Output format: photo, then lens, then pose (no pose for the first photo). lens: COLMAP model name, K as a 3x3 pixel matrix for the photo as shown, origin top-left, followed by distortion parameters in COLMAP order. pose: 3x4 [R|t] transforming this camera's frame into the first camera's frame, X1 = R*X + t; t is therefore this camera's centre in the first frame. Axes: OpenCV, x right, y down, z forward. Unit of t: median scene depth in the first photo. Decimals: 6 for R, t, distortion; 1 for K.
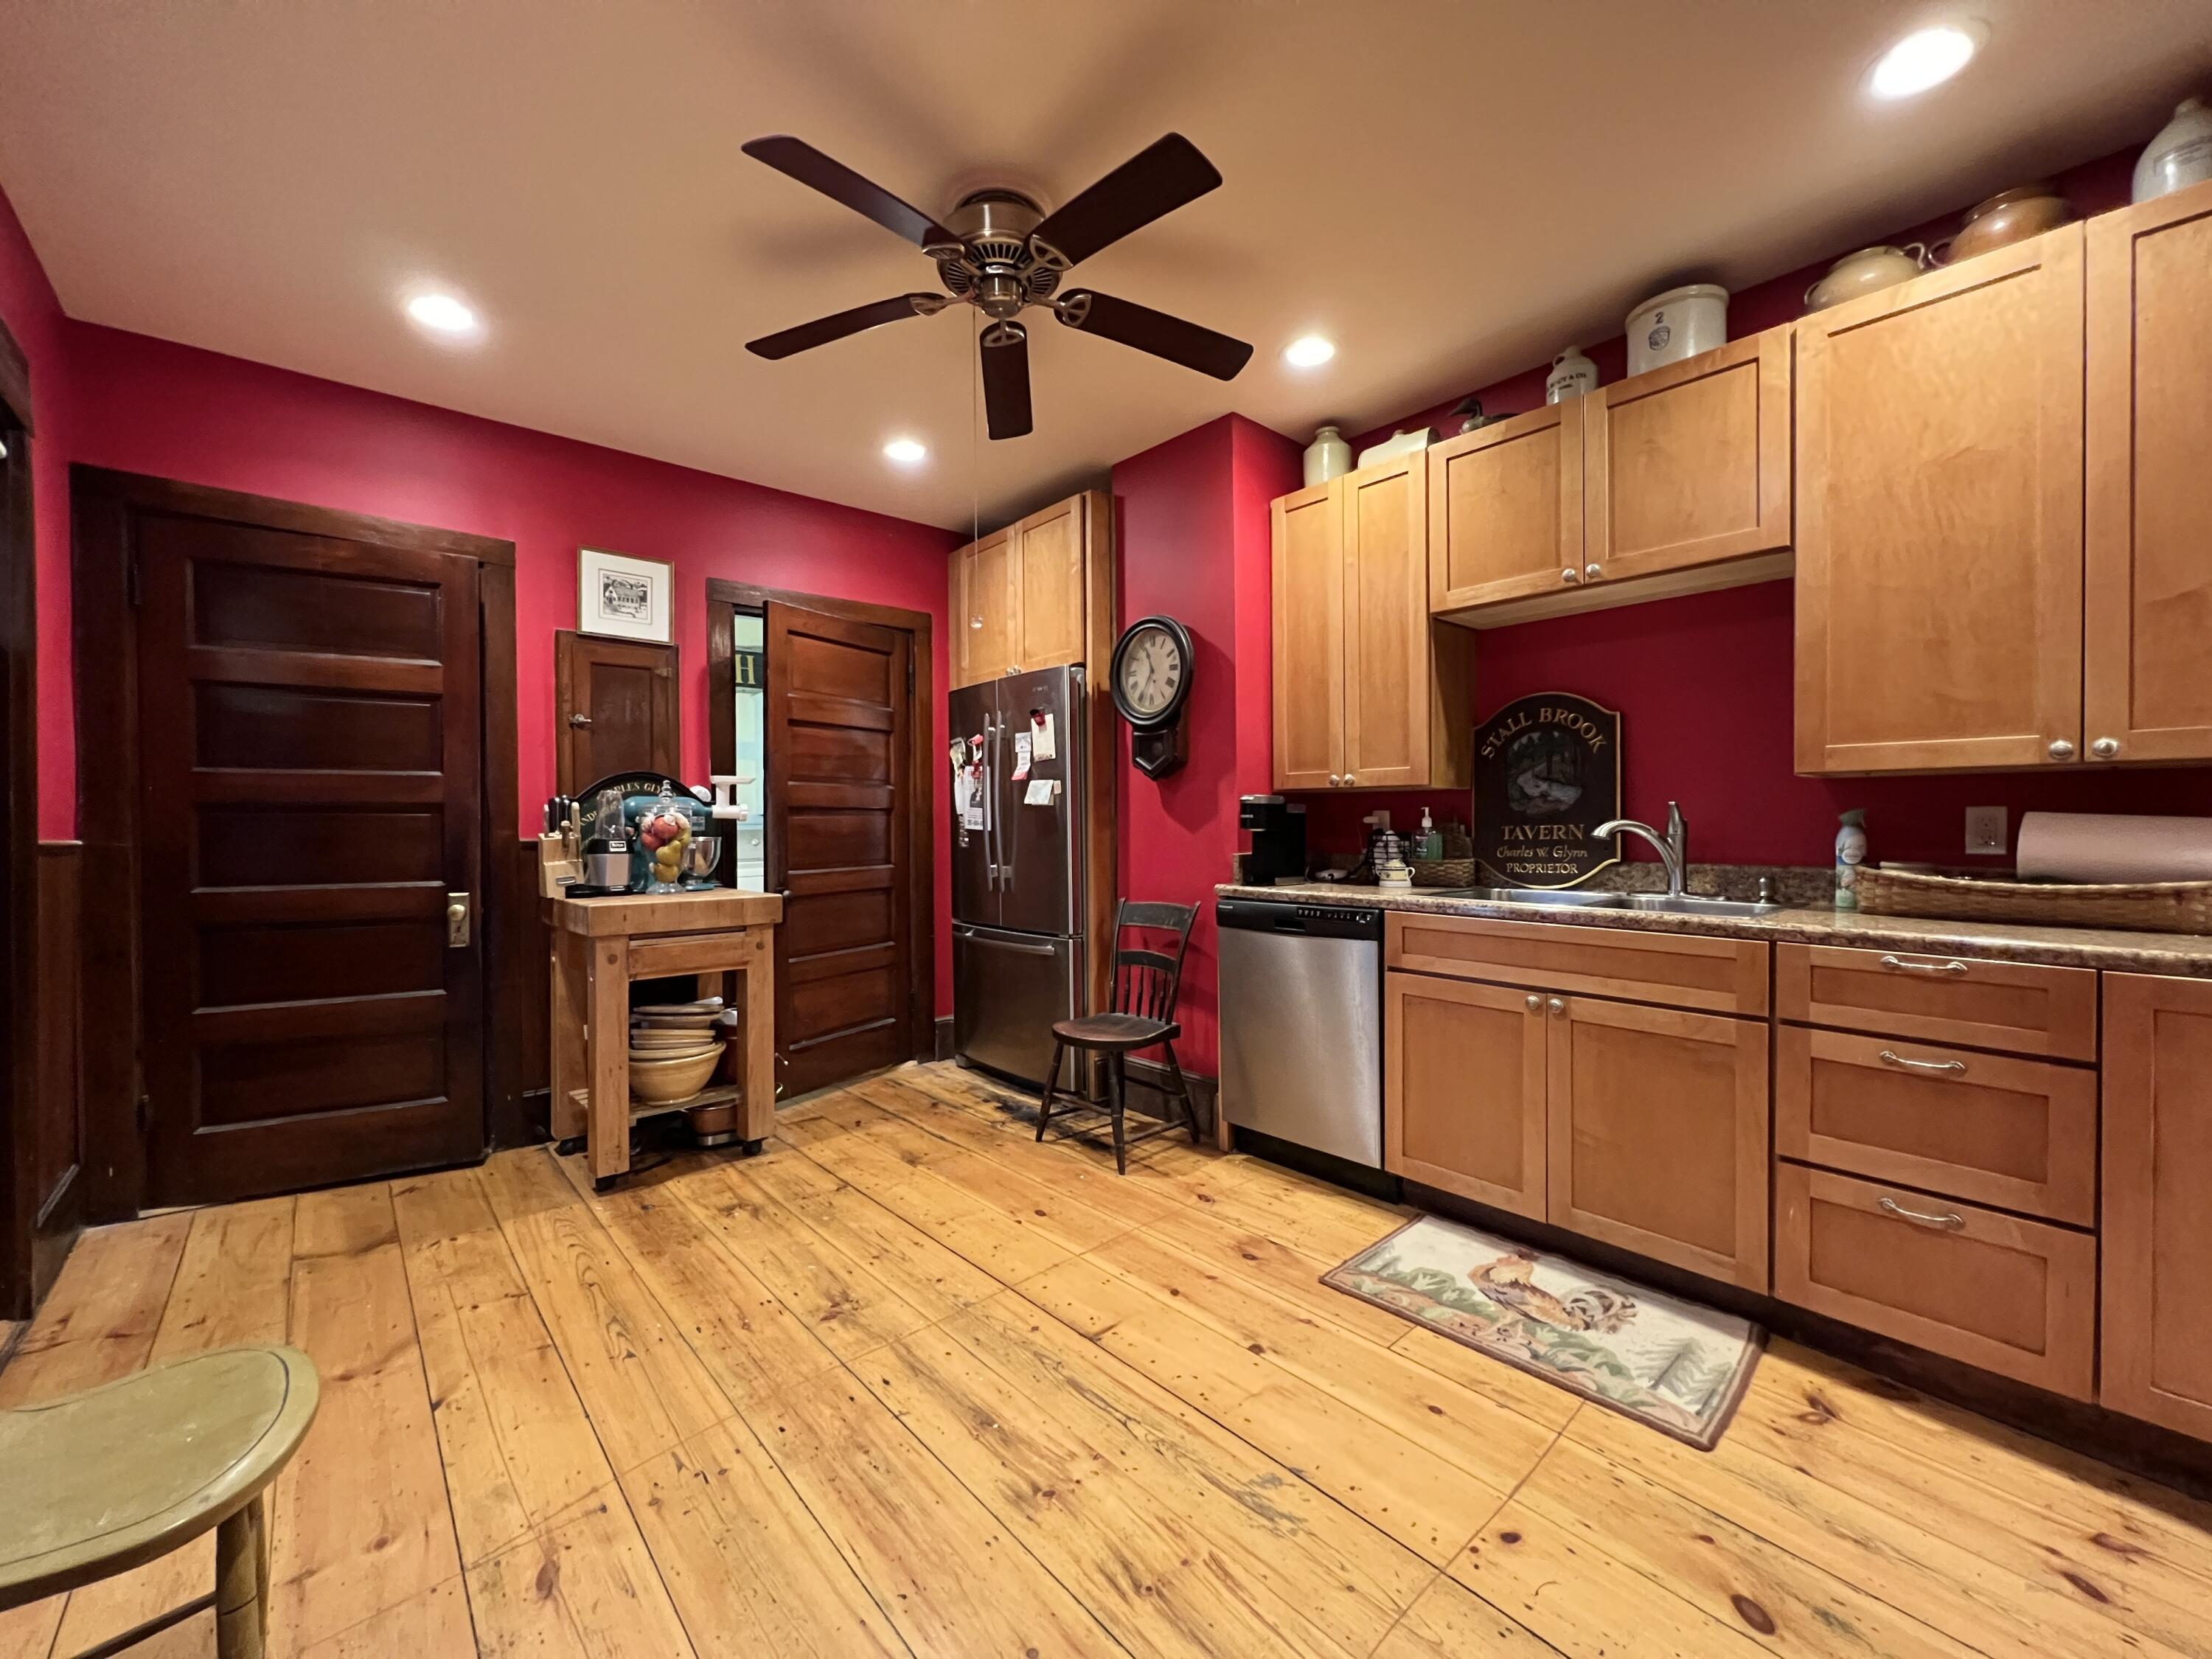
lens RADIAL K [[886.1, 0, 1108.4], [0, 886.1, 825.9], [0, 0, 1]] dist [0.000236, -0.000566]
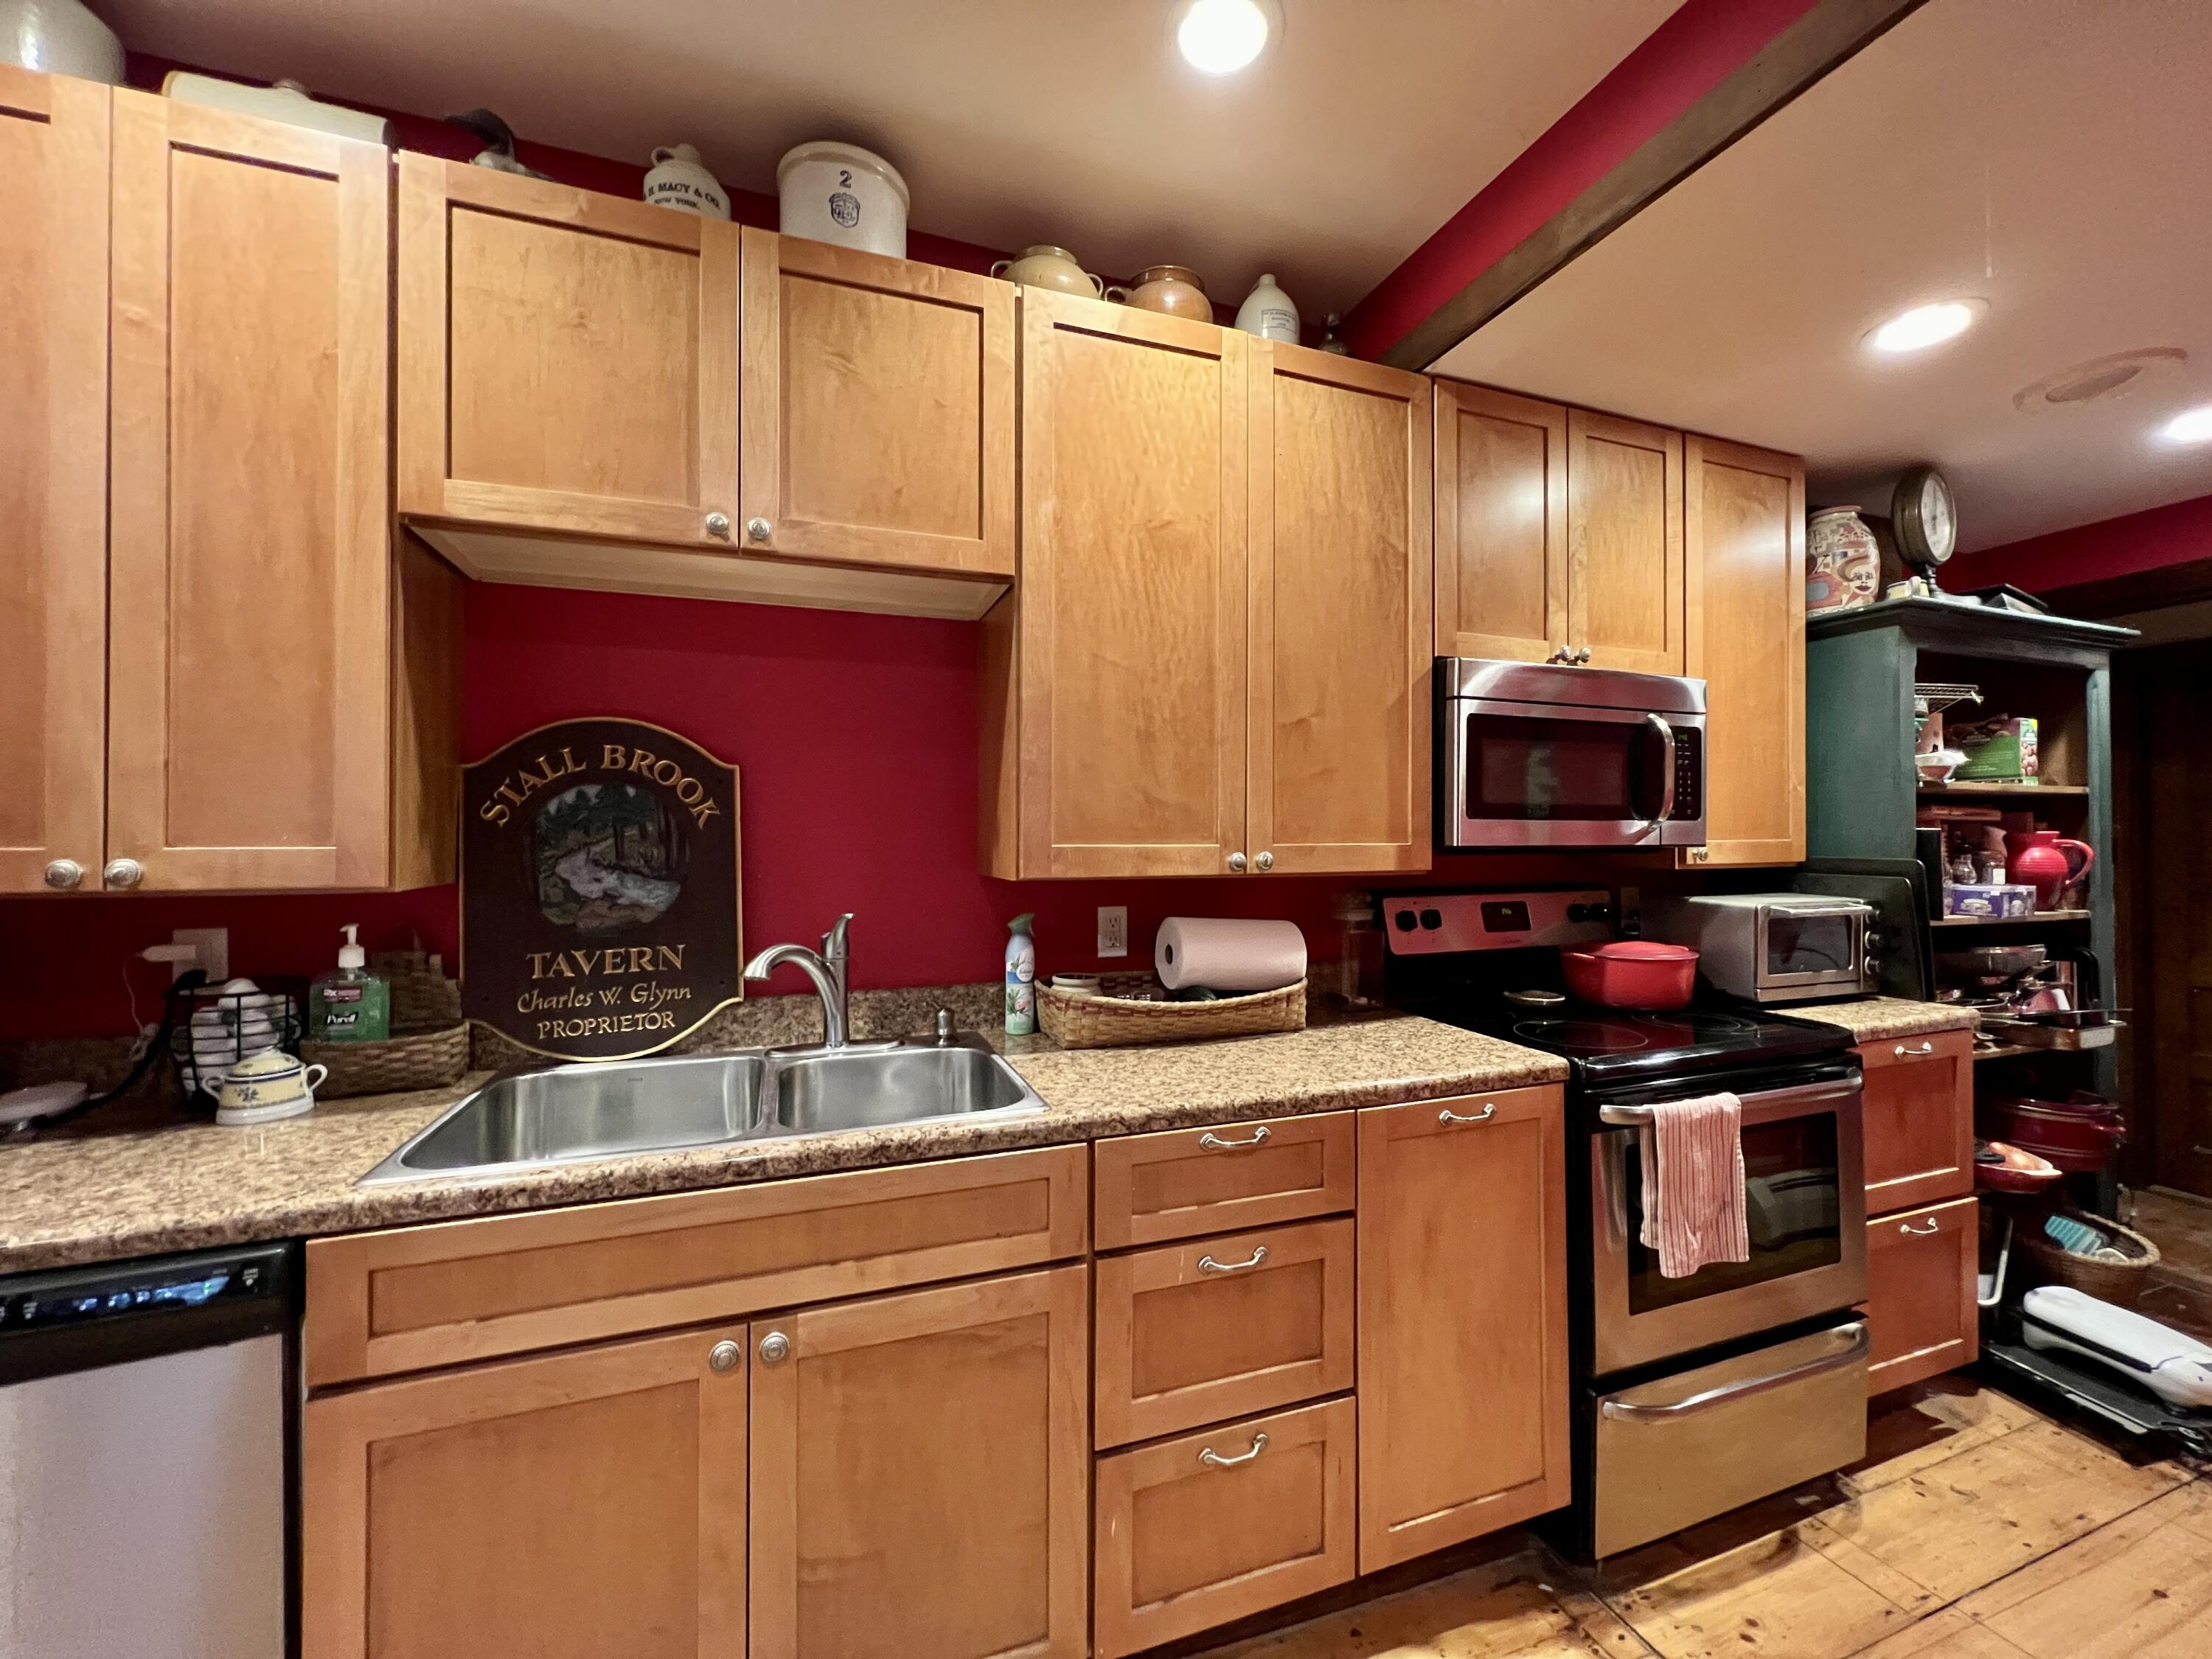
lens RADIAL K [[886.1, 0, 1104.4], [0, 886.1, 830.6], [0, 0, 1]] dist [0.000236, -0.000566]
pose [[0.368929, 0.012464, 0.929374, 0.088155], [0.005022, 0.999869, -0.015403, -0.078303], [-0.929444, 0.010350, 0.368818, 0.576635]]
